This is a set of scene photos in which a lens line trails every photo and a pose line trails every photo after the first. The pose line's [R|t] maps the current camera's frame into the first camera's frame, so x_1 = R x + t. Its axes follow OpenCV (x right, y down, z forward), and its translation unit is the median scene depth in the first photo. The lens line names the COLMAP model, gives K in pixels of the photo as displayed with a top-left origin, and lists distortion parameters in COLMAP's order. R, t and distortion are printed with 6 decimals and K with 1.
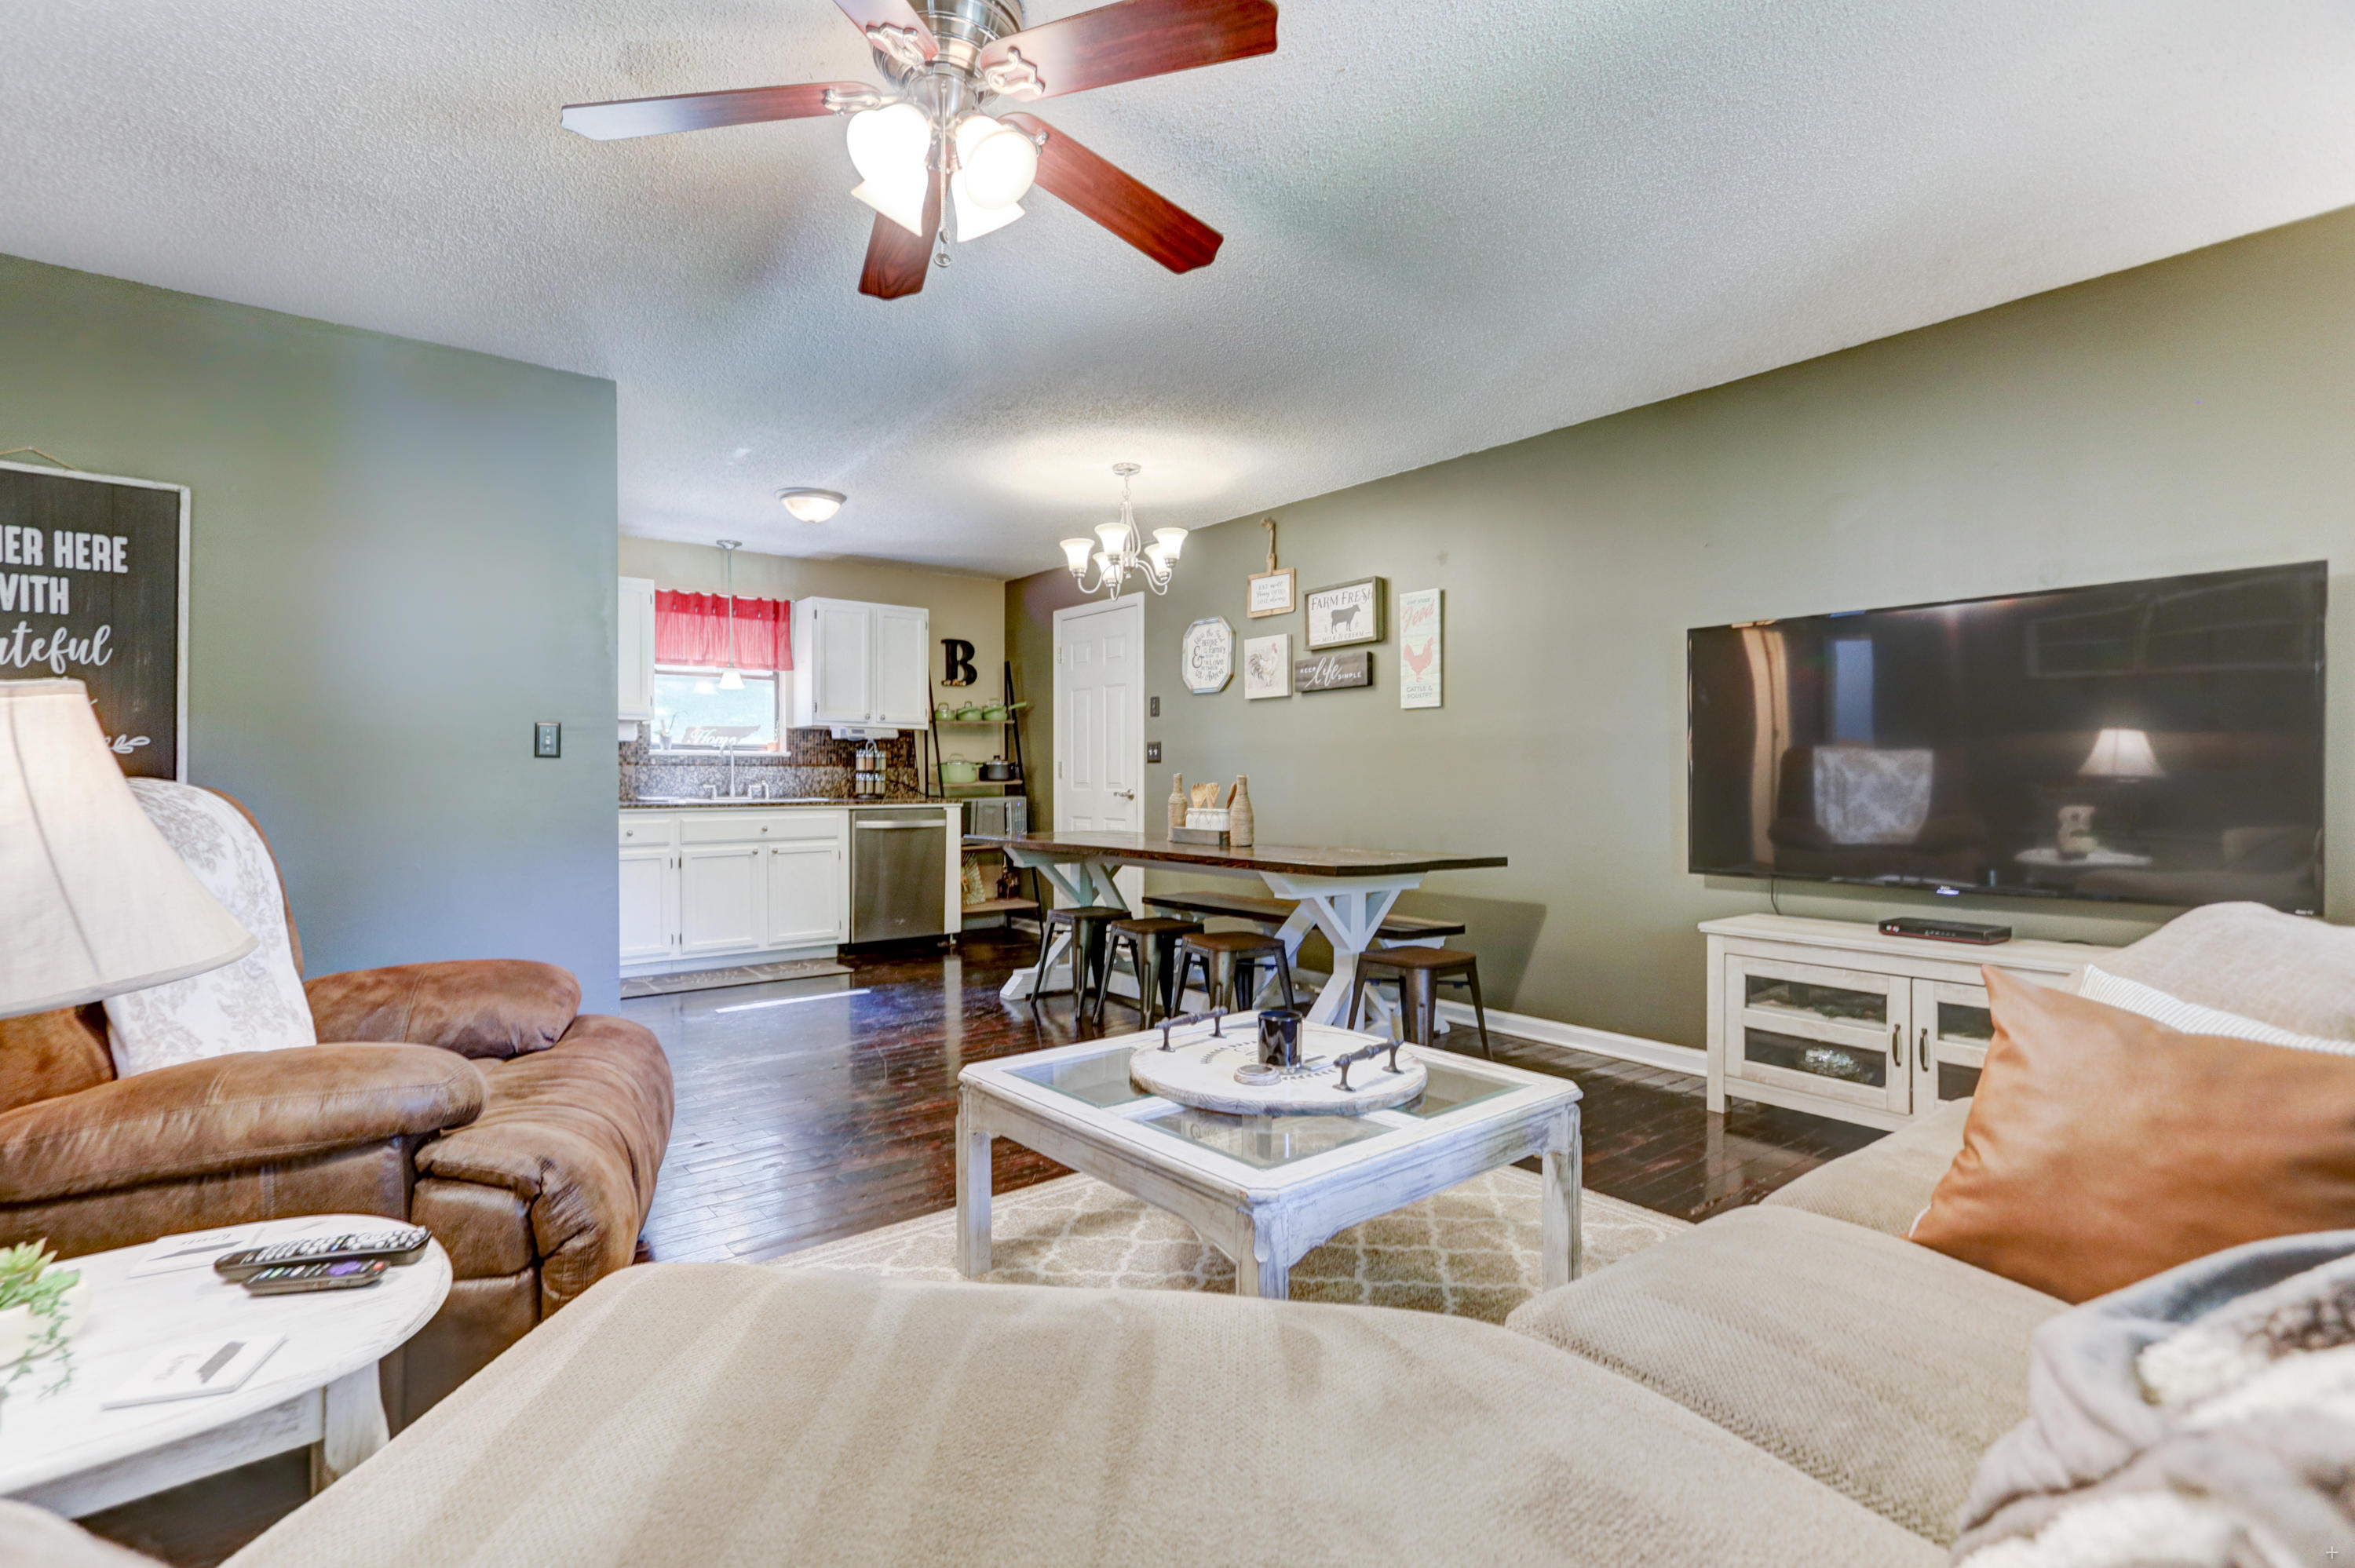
lens RADIAL K [[1068.1, 0, 1070.8], [0, 1068.1, 788.7], [0, 0, 1]] dist [0.015126, -0.000078]
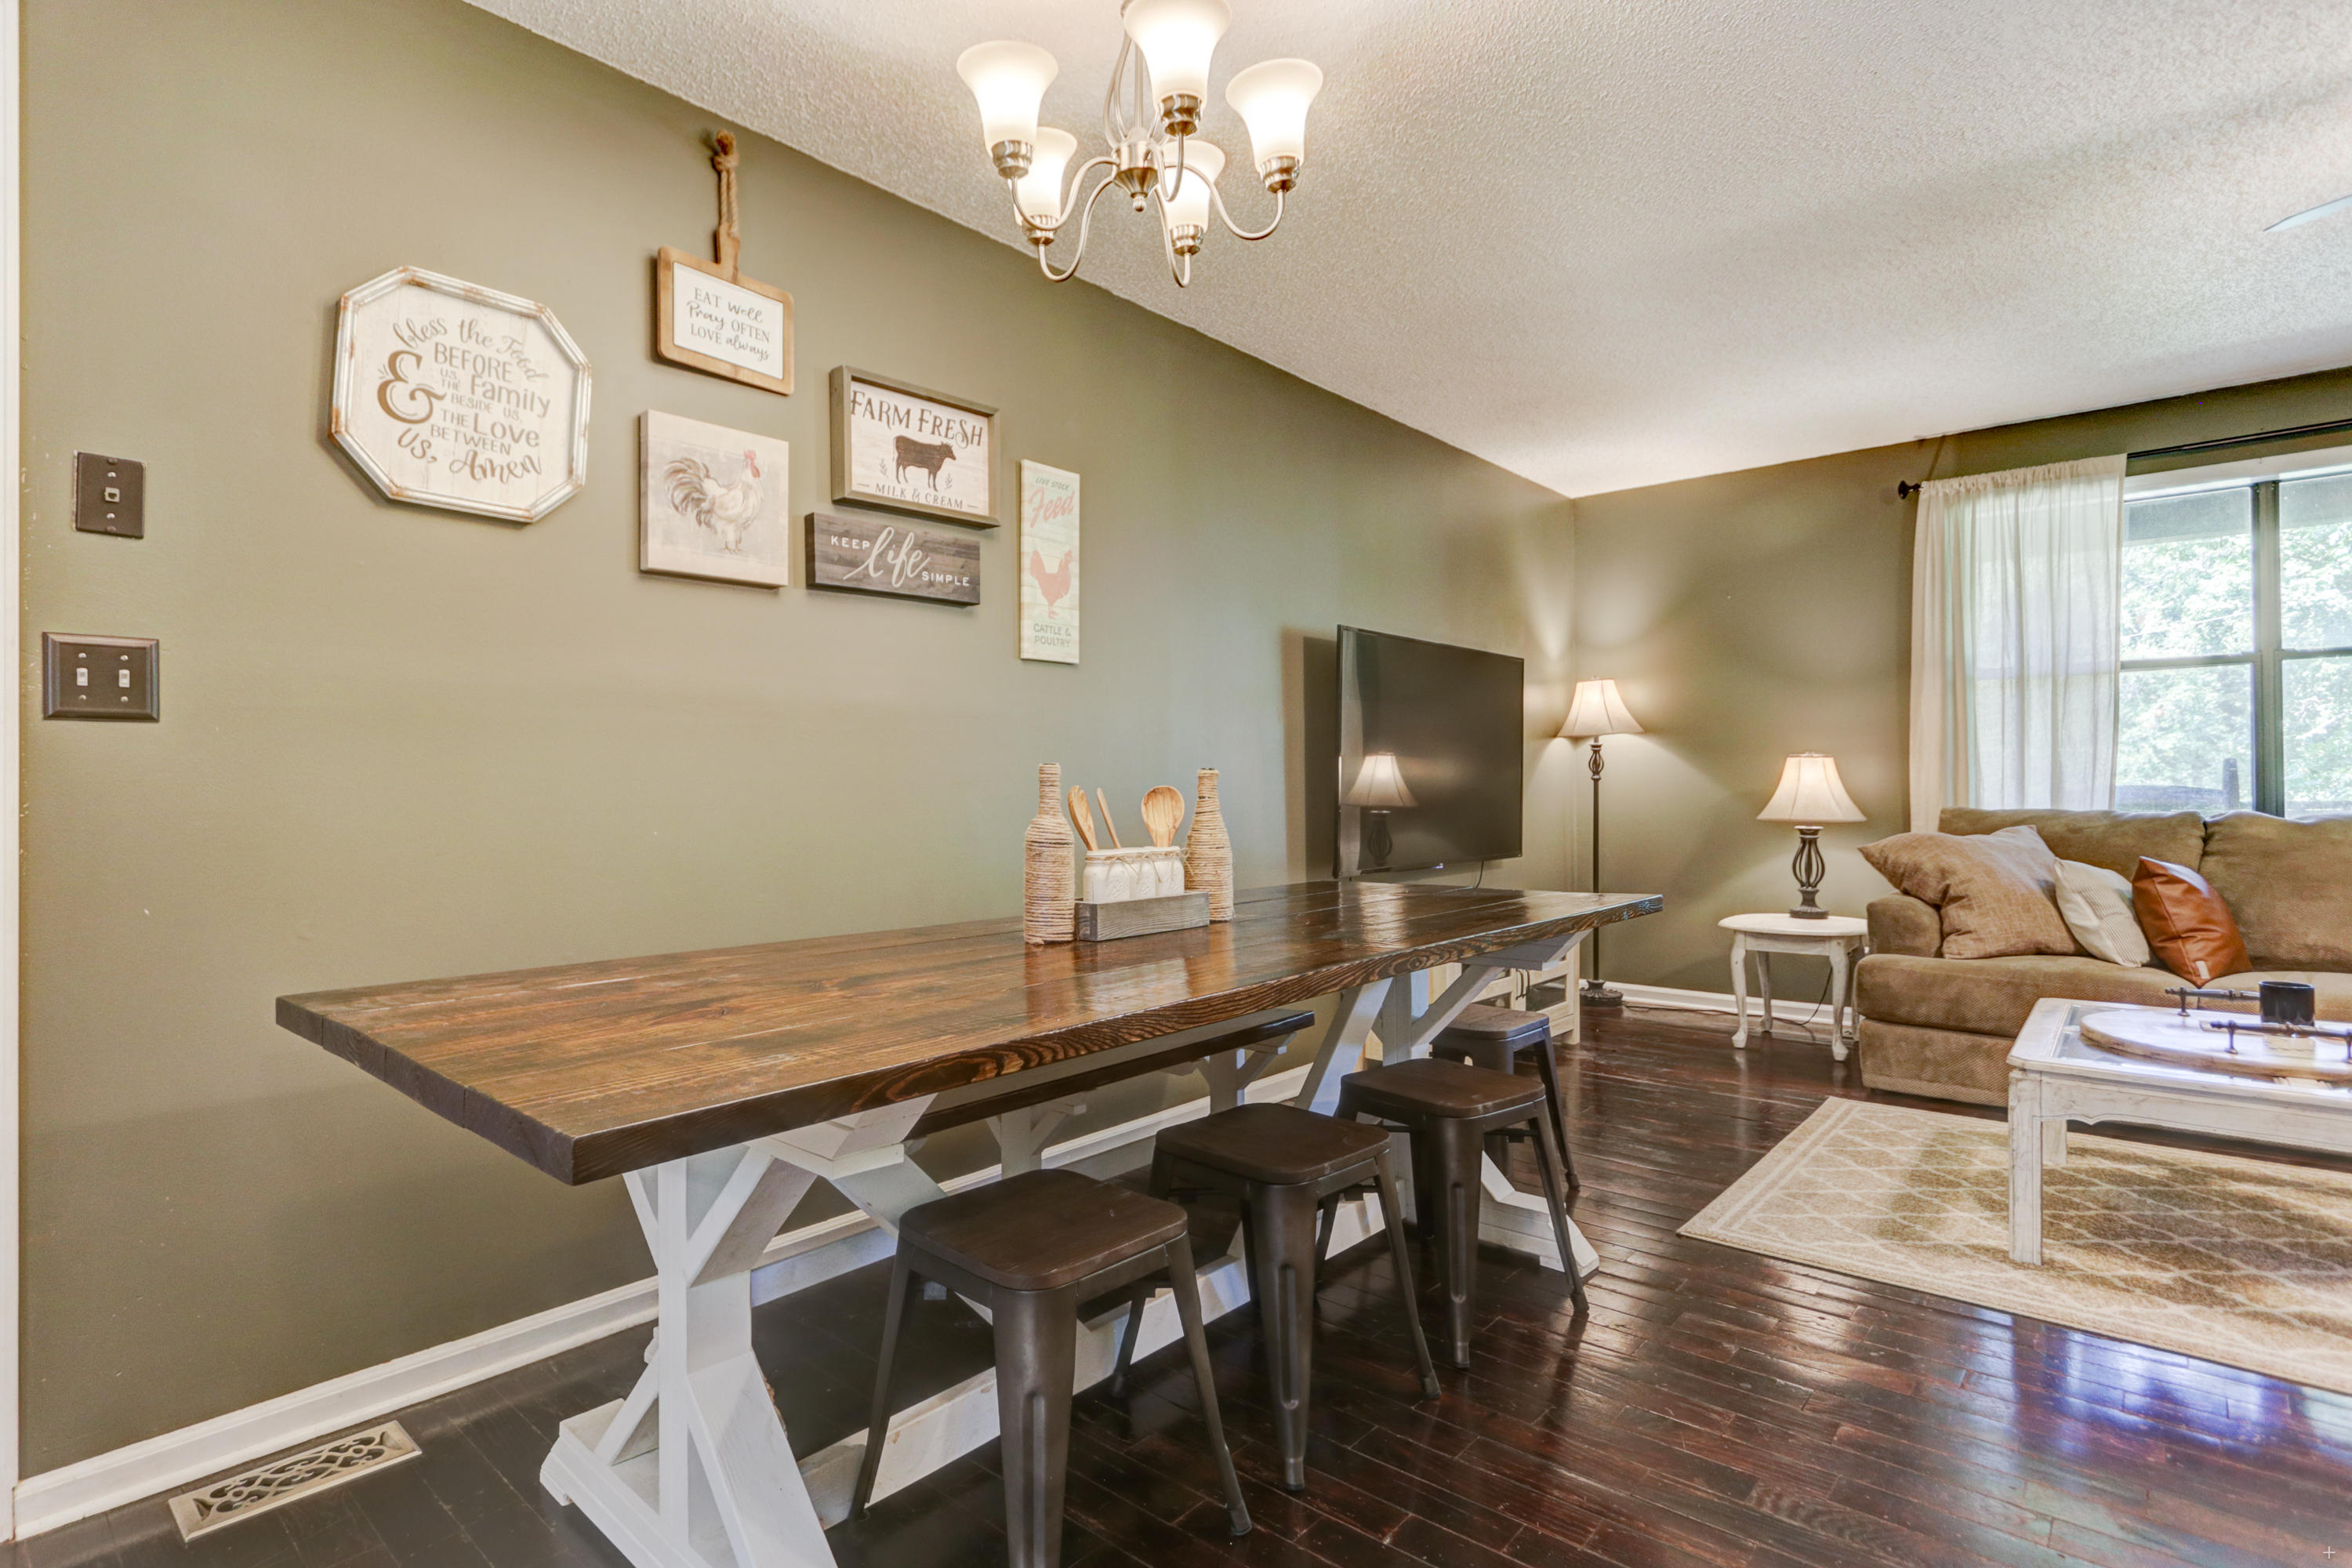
lens RADIAL K [[1181.0, 0, 1167.4], [0, 1181.0, 769.5], [0, 0, 1]] dist [0.001277, 0.000170]
pose [[-0.235672, 0.014666, 0.971722, -0.305048], [0.017473, 0.999788, -0.010852, -0.006835], [-0.971676, 0.014422, -0.235878, 1.017012]]
